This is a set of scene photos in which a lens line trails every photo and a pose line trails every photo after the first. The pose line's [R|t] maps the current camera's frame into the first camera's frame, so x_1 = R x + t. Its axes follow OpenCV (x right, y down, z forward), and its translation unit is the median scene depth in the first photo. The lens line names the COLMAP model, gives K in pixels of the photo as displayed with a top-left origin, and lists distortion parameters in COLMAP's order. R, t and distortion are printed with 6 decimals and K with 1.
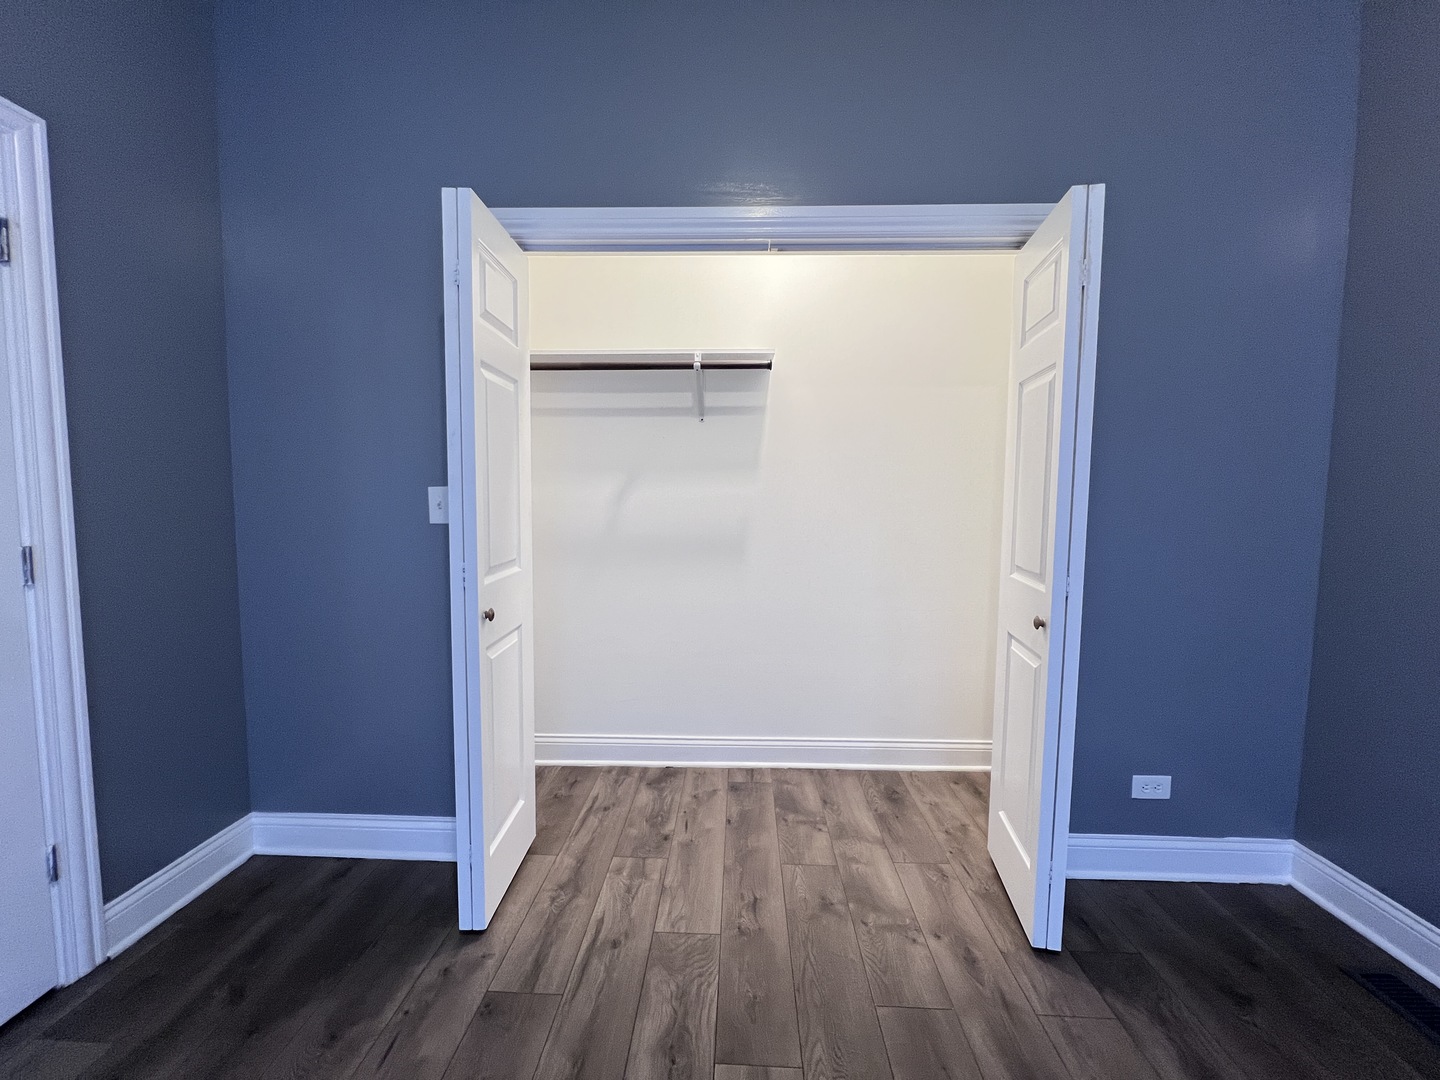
lens RADIAL K [[567.6, 0, 719.8], [0, 567.6, 540.1], [0, 0, 1]] dist [0.002436, 0.000138]
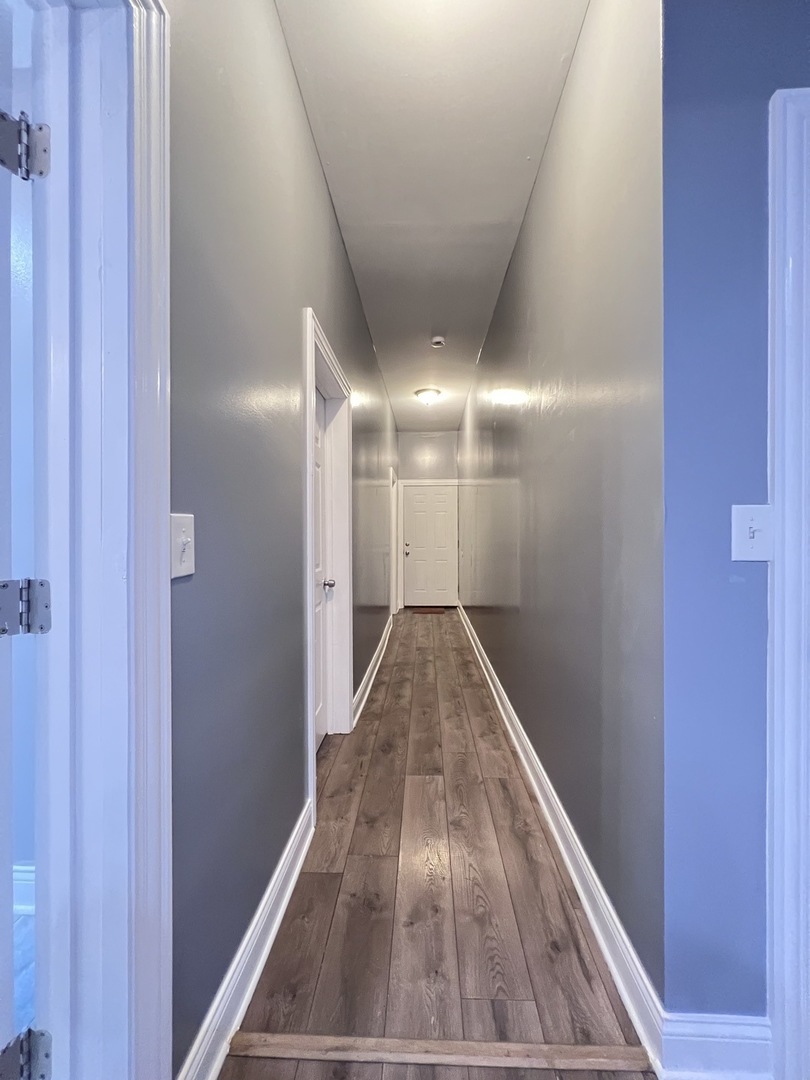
lens RADIAL K [[433.3, 0, 403.6], [0, 433.3, 536.6], [0, 0, 1]] dist [0.007372, 0.000122]
pose [[-0.999744, 0.020548, 0.009486, 0.086798], [0.021088, 0.997920, 0.060915, -0.117961], [-0.008214, 0.061100, -0.998098, 2.070893]]
